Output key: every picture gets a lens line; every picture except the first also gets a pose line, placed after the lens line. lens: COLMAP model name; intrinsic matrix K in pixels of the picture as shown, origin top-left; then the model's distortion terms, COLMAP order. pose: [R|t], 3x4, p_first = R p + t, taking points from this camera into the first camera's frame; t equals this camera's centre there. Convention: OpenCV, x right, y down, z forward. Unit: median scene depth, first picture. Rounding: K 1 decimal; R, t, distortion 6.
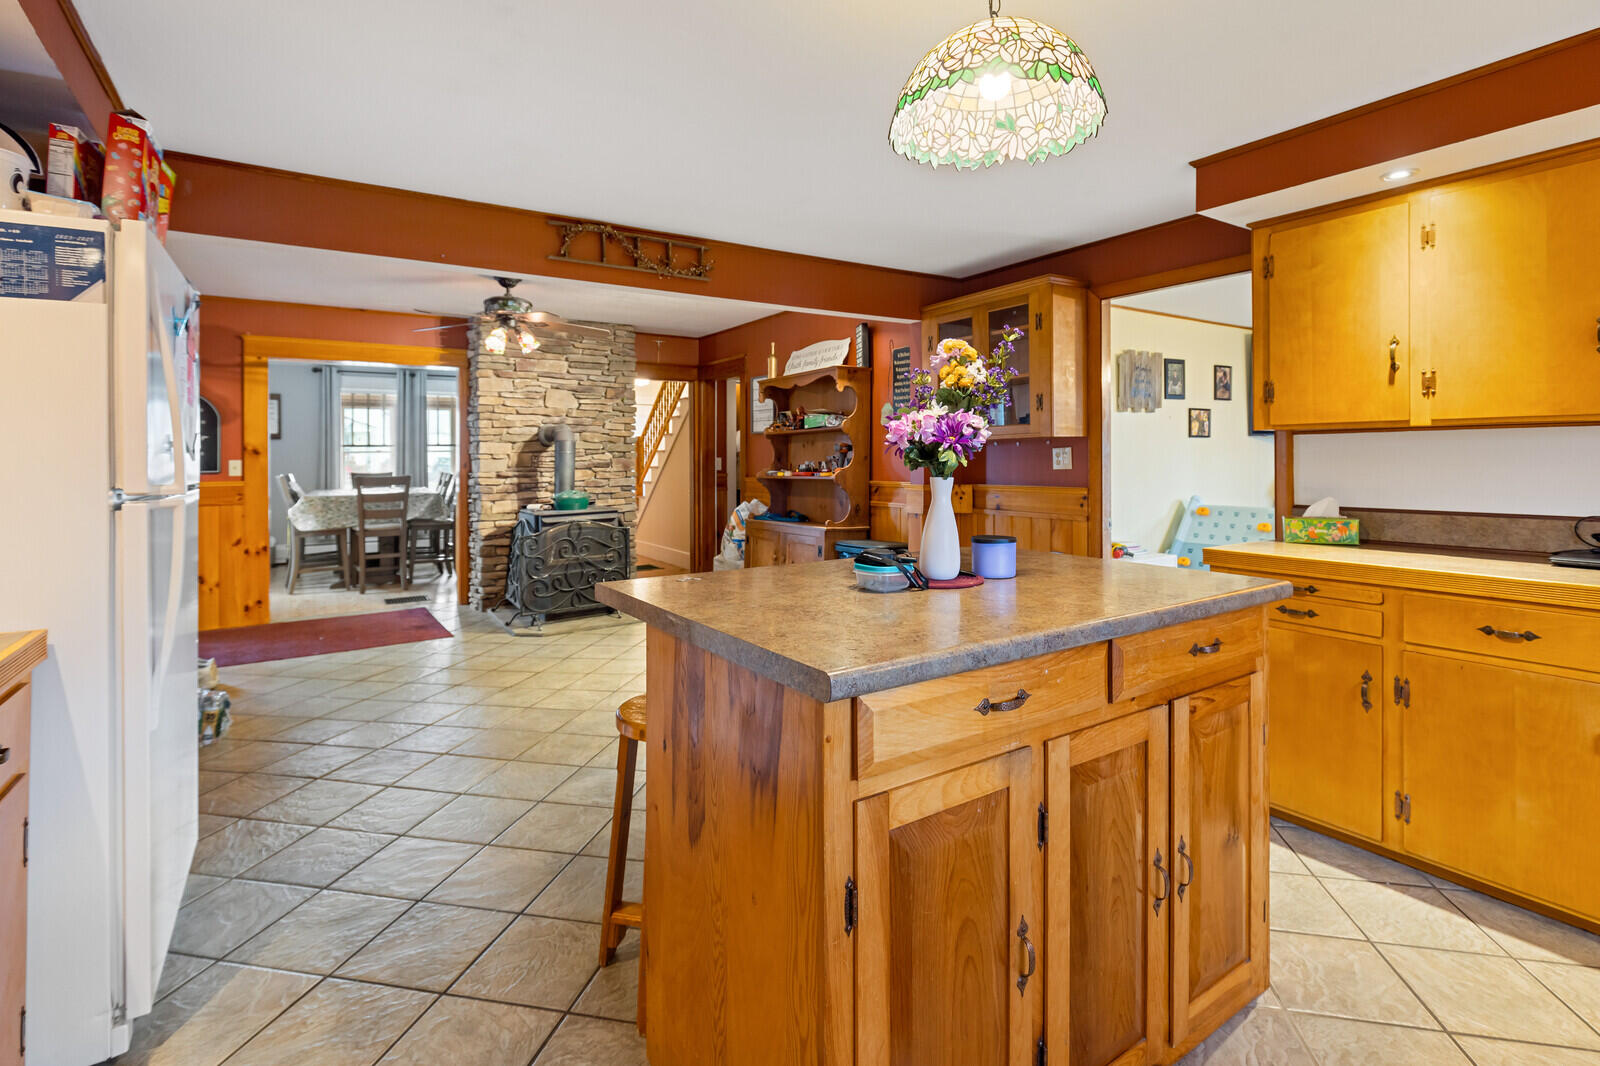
lens RADIAL K [[759.1, 0, 800.8], [0, 759.1, 456.2], [0, 0, 1]] dist [0.002090, -0.000099]
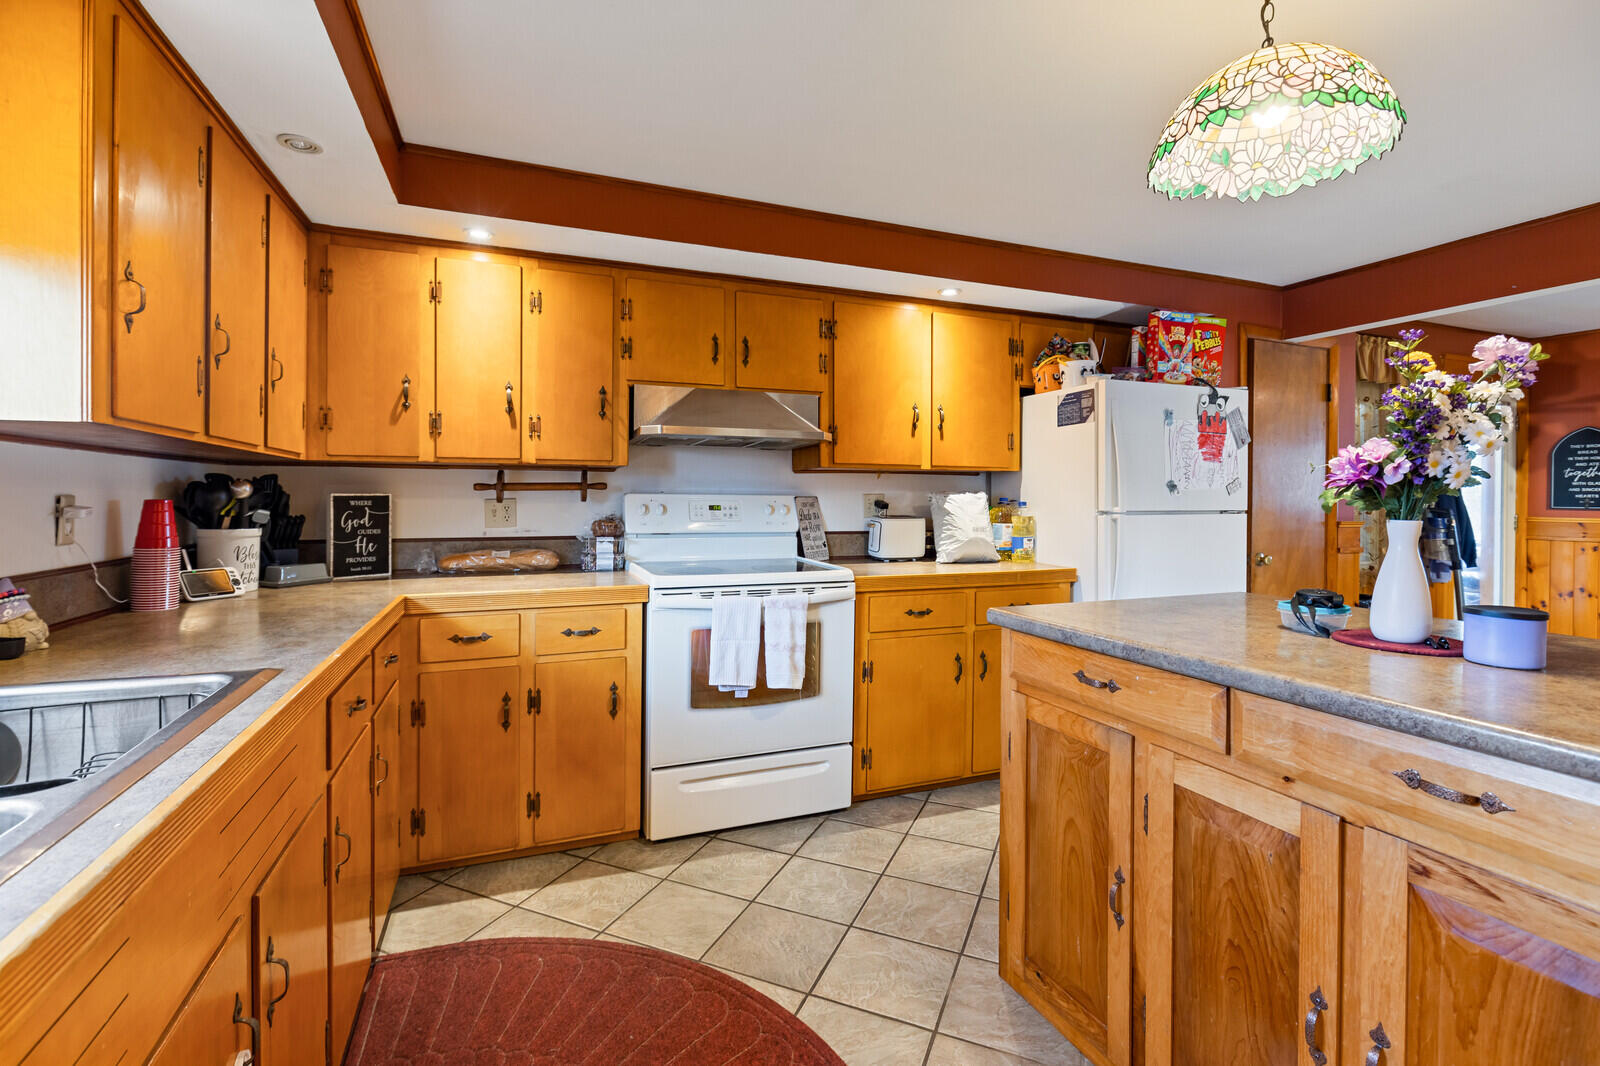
lens RADIAL K [[738.2, 0, 803.8], [0, 738.2, 497.9], [0, 0, 1]] dist [-0.000843, -0.001063]
pose [[-0.195253, 0.008724, -0.980714, 1.205209], [-0.006720, 0.999925, 0.010233, -0.000663], [0.980730, 0.008589, -0.195180, 0.559799]]
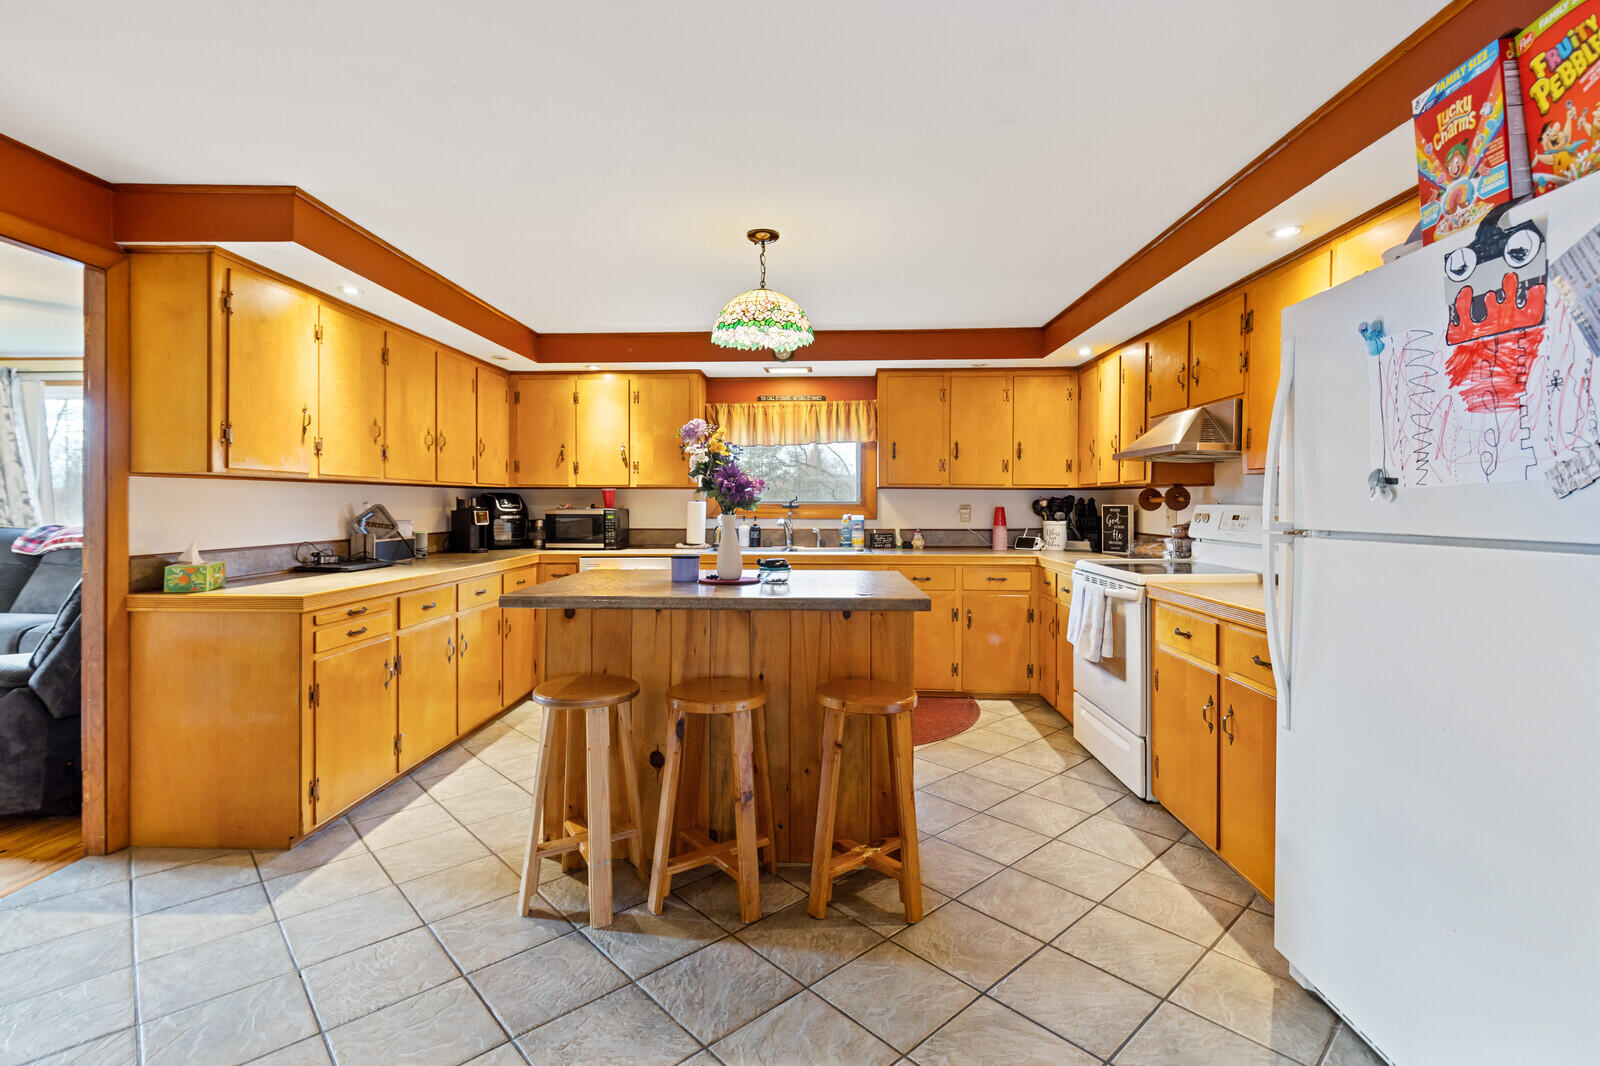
lens RADIAL K [[738.2, 0, 803.8], [0, 738.2, 497.9], [0, 0, 1]] dist [-0.000843, -0.001063]
pose [[-0.820820, 0.007613, 0.571136, -0.887707], [0.002783, 0.999953, -0.009329, 0.009687], [-0.571180, -0.006068, -0.820802, 2.337728]]
